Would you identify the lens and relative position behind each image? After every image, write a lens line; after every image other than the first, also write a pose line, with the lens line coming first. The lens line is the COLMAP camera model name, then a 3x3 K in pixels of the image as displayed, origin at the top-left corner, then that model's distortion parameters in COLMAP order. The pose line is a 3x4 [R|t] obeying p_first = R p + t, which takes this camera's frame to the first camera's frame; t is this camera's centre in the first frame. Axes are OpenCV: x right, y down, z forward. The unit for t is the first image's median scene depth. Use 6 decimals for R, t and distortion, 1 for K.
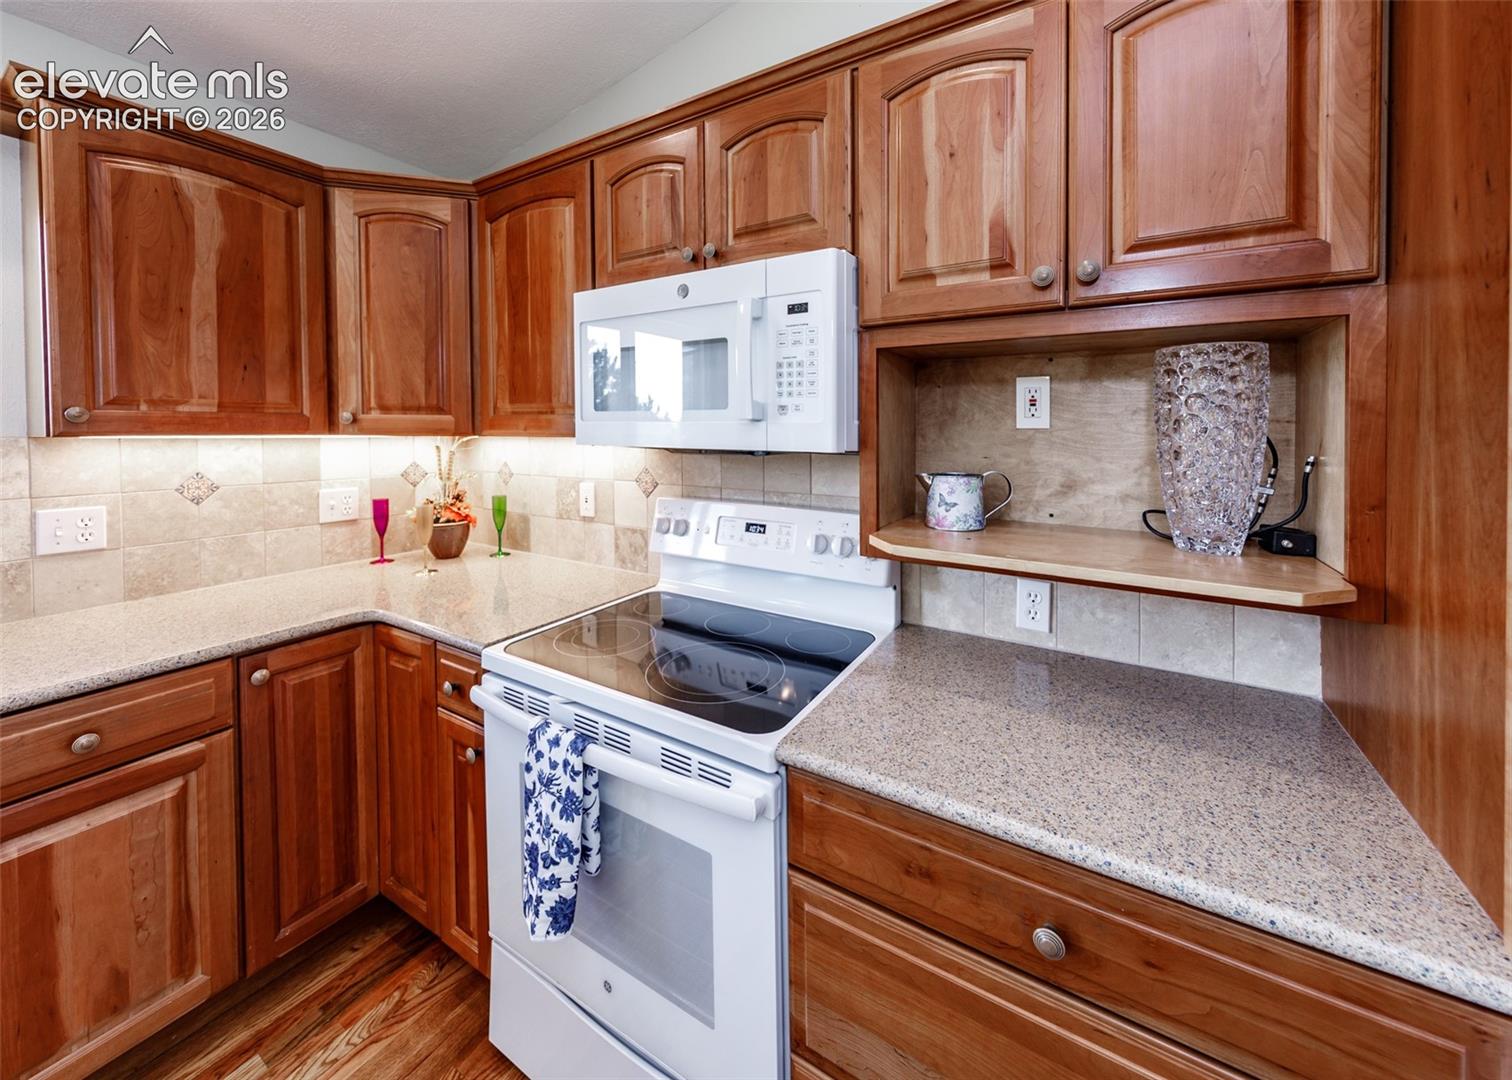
lens RADIAL K [[576.4, 0, 754.4], [0, 576.4, 432.5], [0, 0, 1]] dist [0.000292, -0.000034]
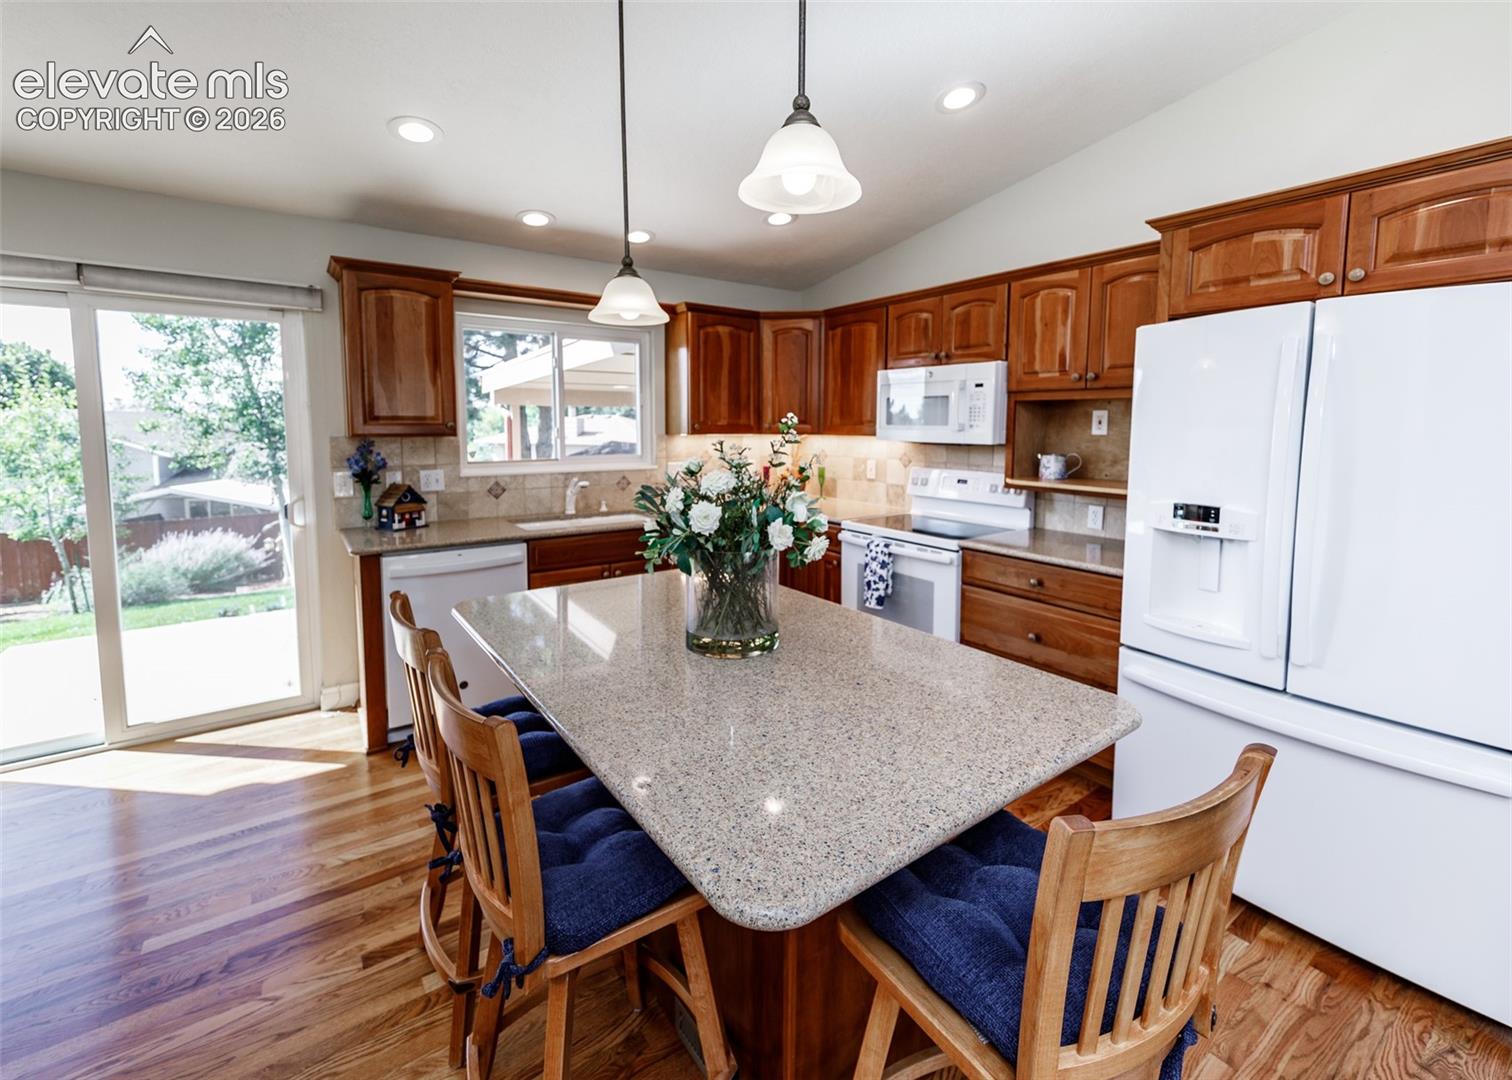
lens RADIAL K [[633.8, 0, 725.5], [0, 633.8, 468.5], [0, 0, 1]] dist [0.015468, -0.000118]
pose [[0.916170, 0.036130, -0.399158, 0.131557], [-0.013574, 0.998154, 0.059191, -0.004144], [0.400560, -0.048811, 0.914969, -1.422417]]
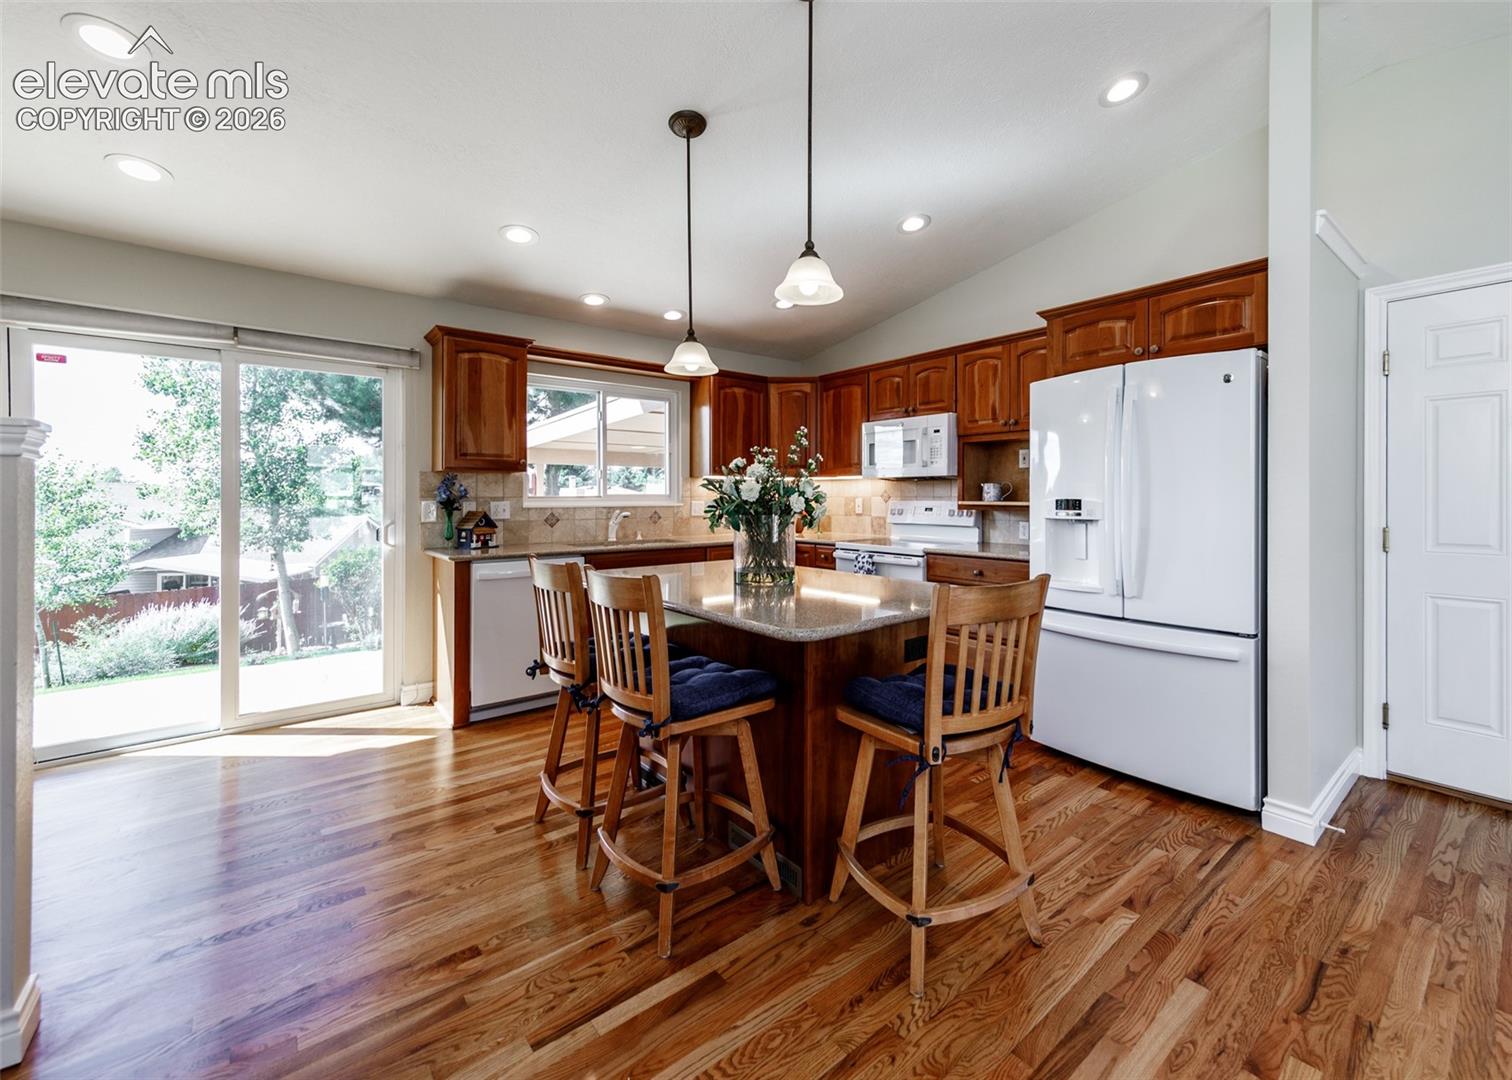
lens RADIAL K [[625.0, 0, 775.4], [0, 625.0, 501.1], [0, 0, 1]] dist [0.020014, 0.000063]
pose [[0.947375, 0.004071, -0.320100, 0.253088], [-0.007020, 0.999943, -0.008060, 0.157457], [0.320049, 0.009883, 0.947349, -1.934822]]
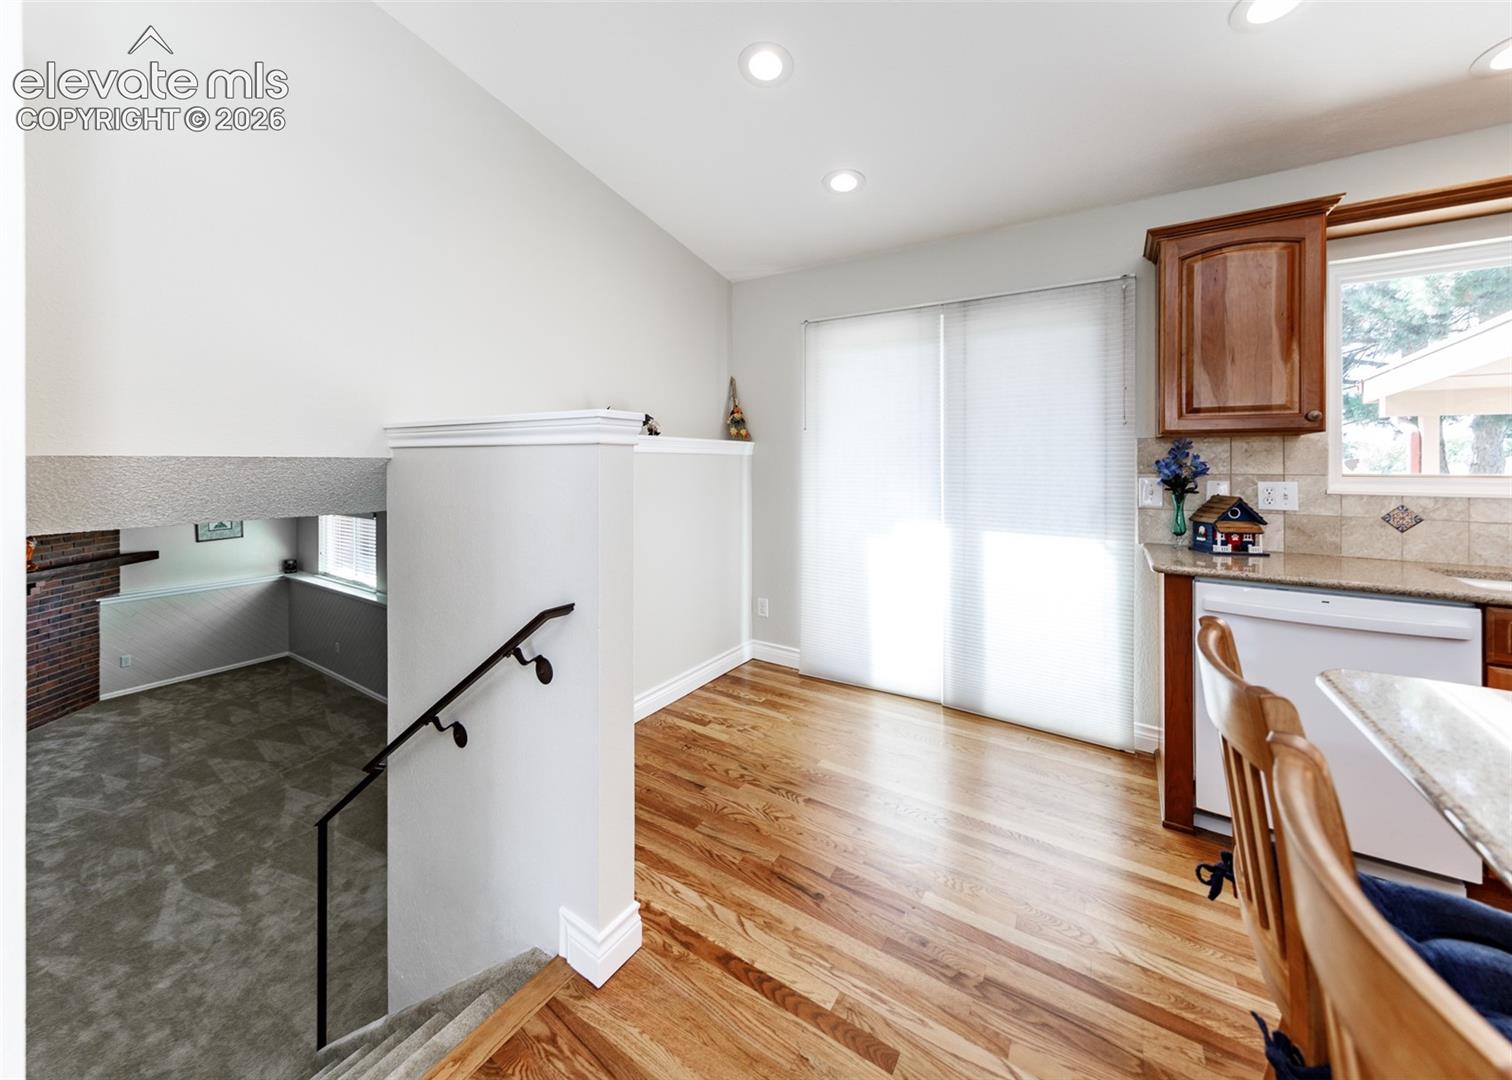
lens RADIAL K [[575.9, 0, 723.0], [0, 575.9, 460.6], [0, 0, 1]] dist [-0.000254, -0.000318]
pose [[-0.035365, 0.004841, -0.999363, -0.154307], [-0.019190, 0.999801, 0.005522, 0.110785], [0.999190, 0.019373, -0.035265, -1.183497]]
